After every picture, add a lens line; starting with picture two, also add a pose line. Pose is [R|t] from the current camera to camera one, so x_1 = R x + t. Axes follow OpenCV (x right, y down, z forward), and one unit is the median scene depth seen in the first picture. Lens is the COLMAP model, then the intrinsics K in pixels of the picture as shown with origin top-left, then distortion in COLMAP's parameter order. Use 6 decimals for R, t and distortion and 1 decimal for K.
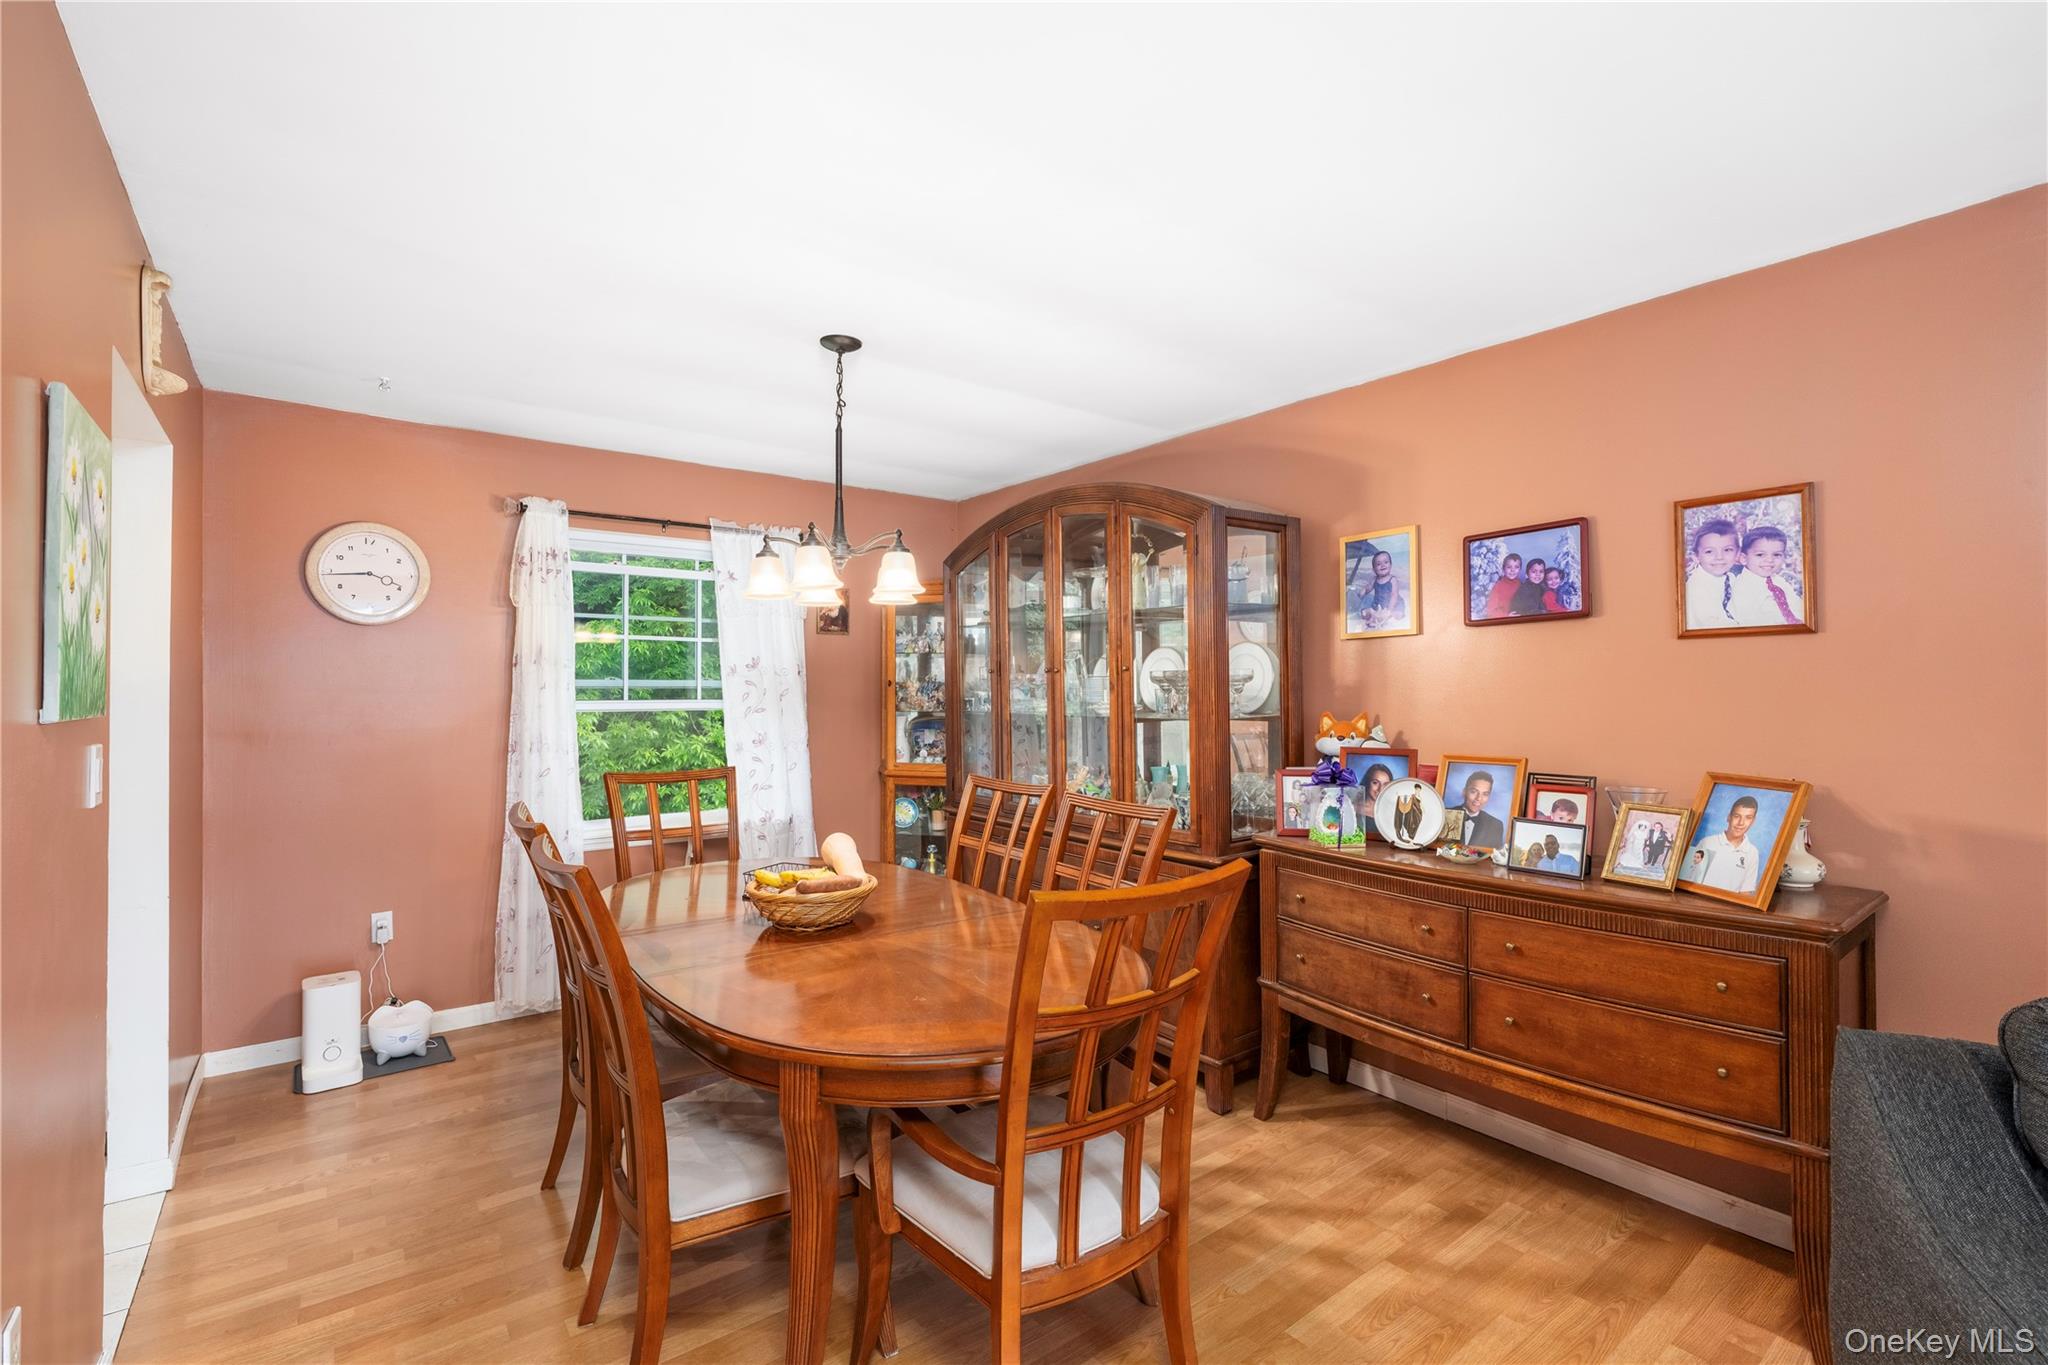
lens RADIAL K [[920.5, 0, 1022.0], [0, 920.5, 678.8], [0, 0, 1]] dist [-0.005342, 0.000950]
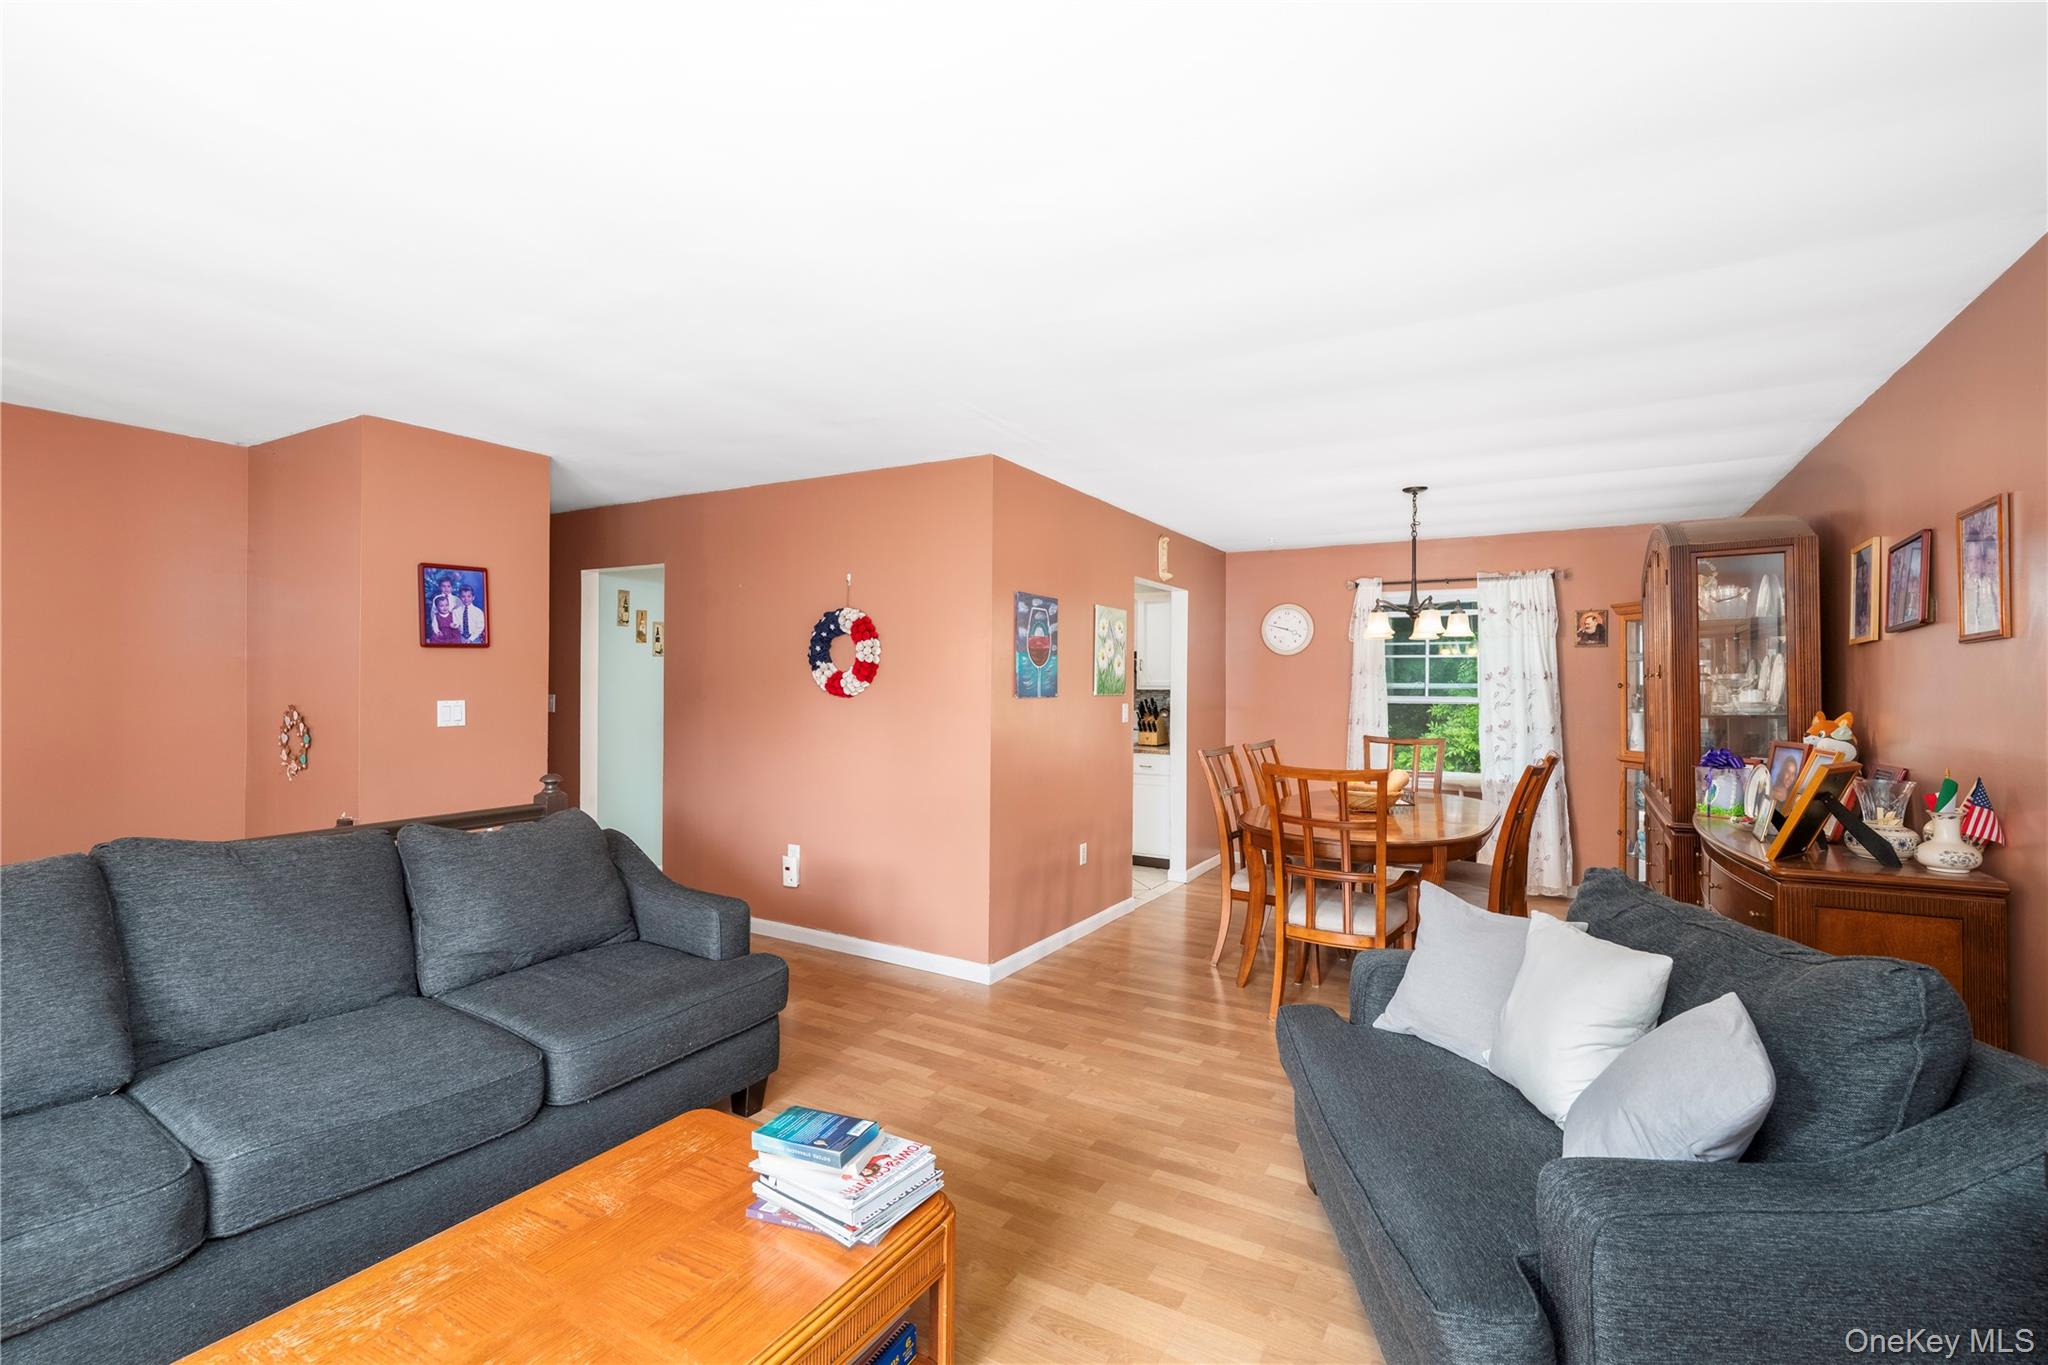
lens RADIAL K [[920.5, 0, 1018.0], [0, 920.5, 678.3], [0, 0, 1]] dist [-0.005342, 0.000950]
pose [[0.370388, -0.005808, -0.928859, 1.279343], [0.002675, 0.999983, -0.005187, -0.001792], [0.928873, -0.000563, 0.370397, -0.380559]]
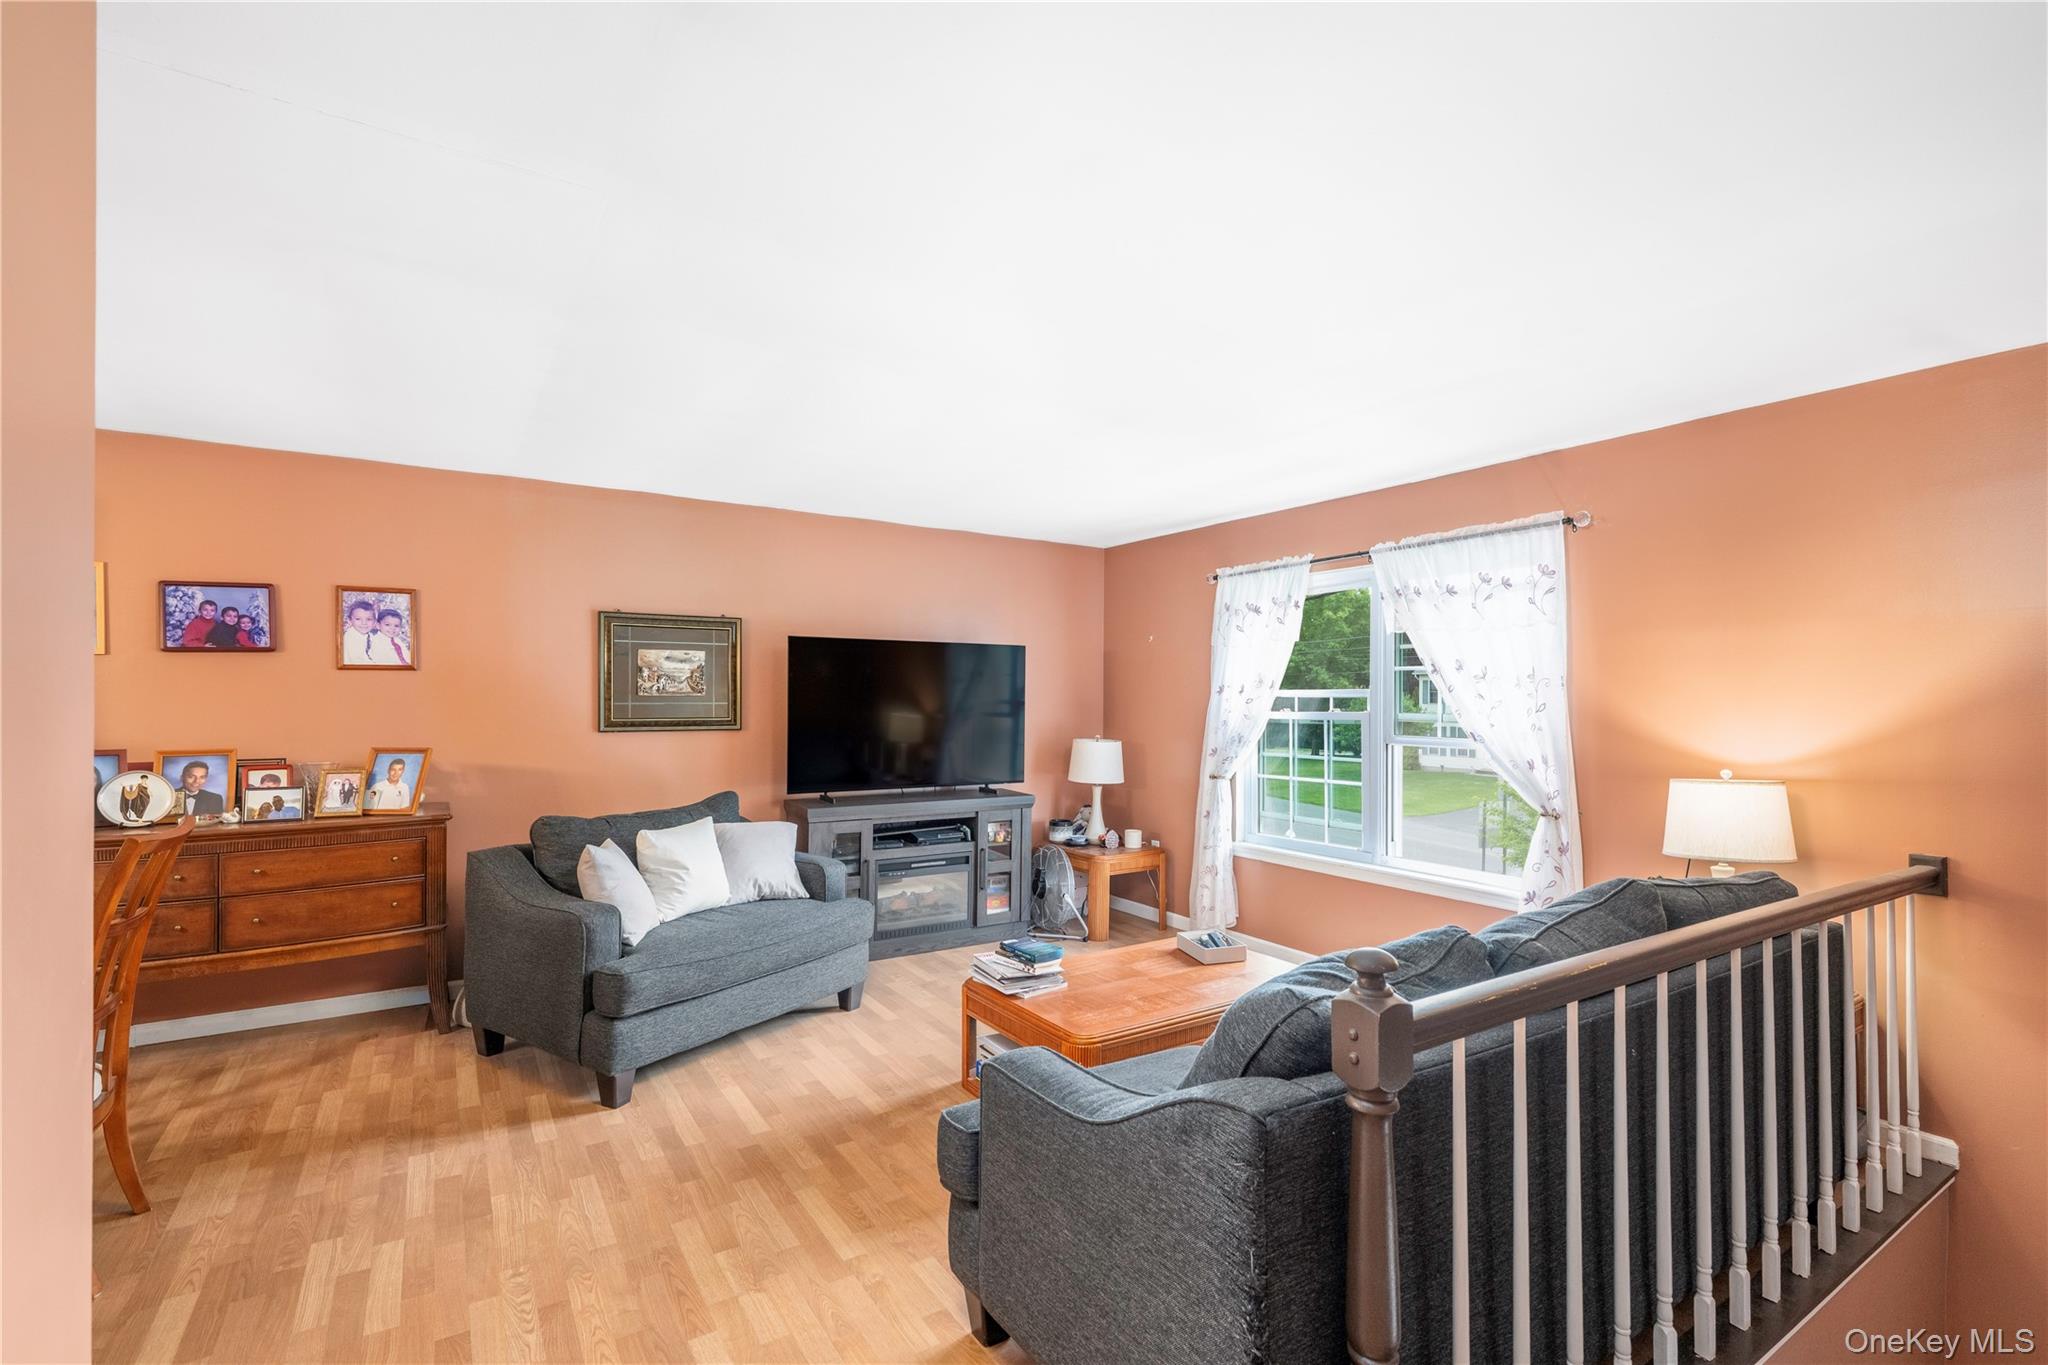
lens RADIAL K [[920.5, 0, 1032.5], [0, 920.5, 685.5], [0, 0, 1]] dist [-0.005342, 0.000950]
pose [[0.070769, 0.013048, 0.997407, -0.826633], [-0.014899, 0.999817, -0.012022, -0.014314], [-0.997381, -0.014009, 0.070951, -0.349605]]
